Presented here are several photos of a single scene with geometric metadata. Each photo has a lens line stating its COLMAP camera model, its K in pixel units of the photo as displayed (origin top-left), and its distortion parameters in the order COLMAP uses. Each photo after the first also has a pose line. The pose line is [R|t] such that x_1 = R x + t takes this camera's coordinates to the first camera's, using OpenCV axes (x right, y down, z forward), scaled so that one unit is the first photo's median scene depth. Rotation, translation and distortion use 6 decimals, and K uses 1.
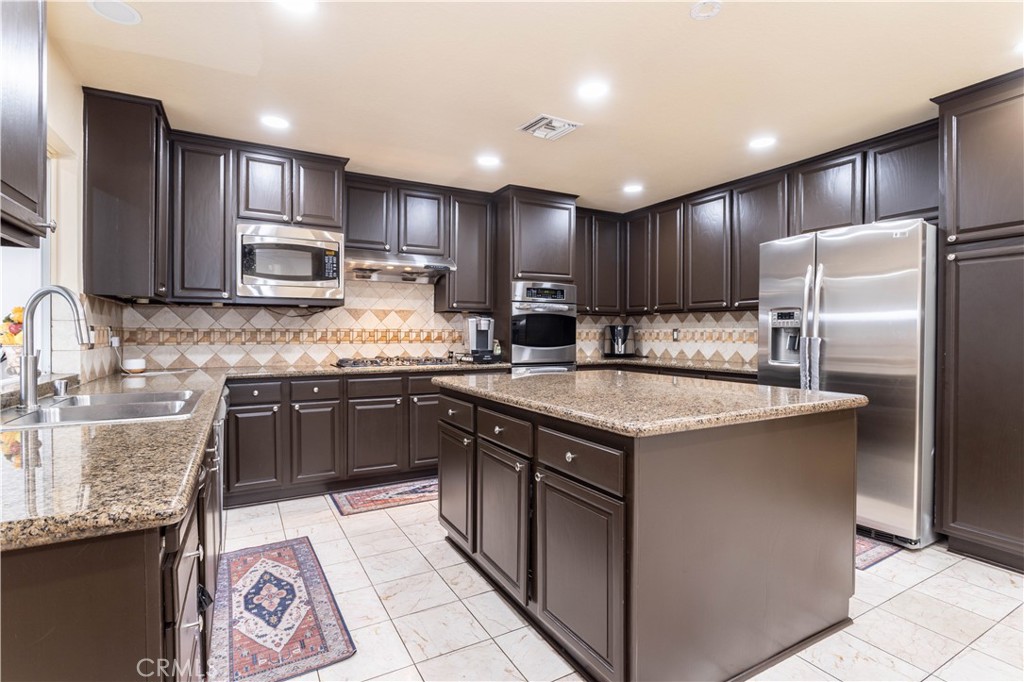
lens RADIAL K [[488.5, 0, 513.6], [0, 488.5, 337.3], [0, 0, 1]] dist [0.002861, -0.000138]
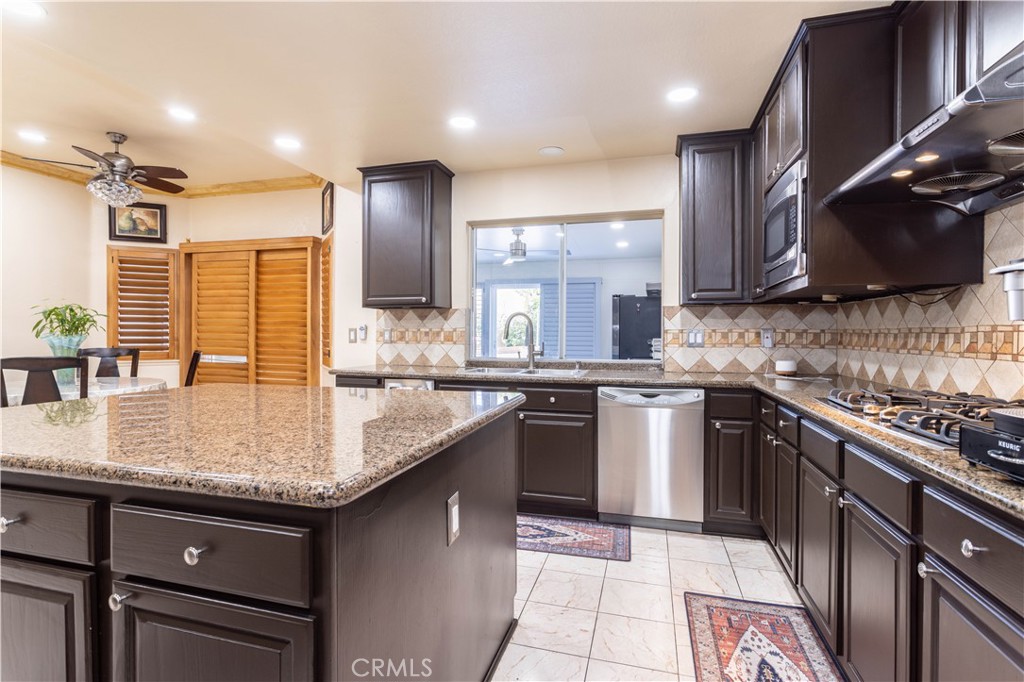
lens RADIAL K [[488.5, 0, 514.2], [0, 488.5, 339.0], [0, 0, 1]] dist [0.002861, -0.000138]
pose [[-0.703269, 0.004518, -0.710909, 0.345030], [-0.008137, 0.999863, 0.014405, -0.011579], [0.710877, 0.015915, -0.703136, 1.393218]]
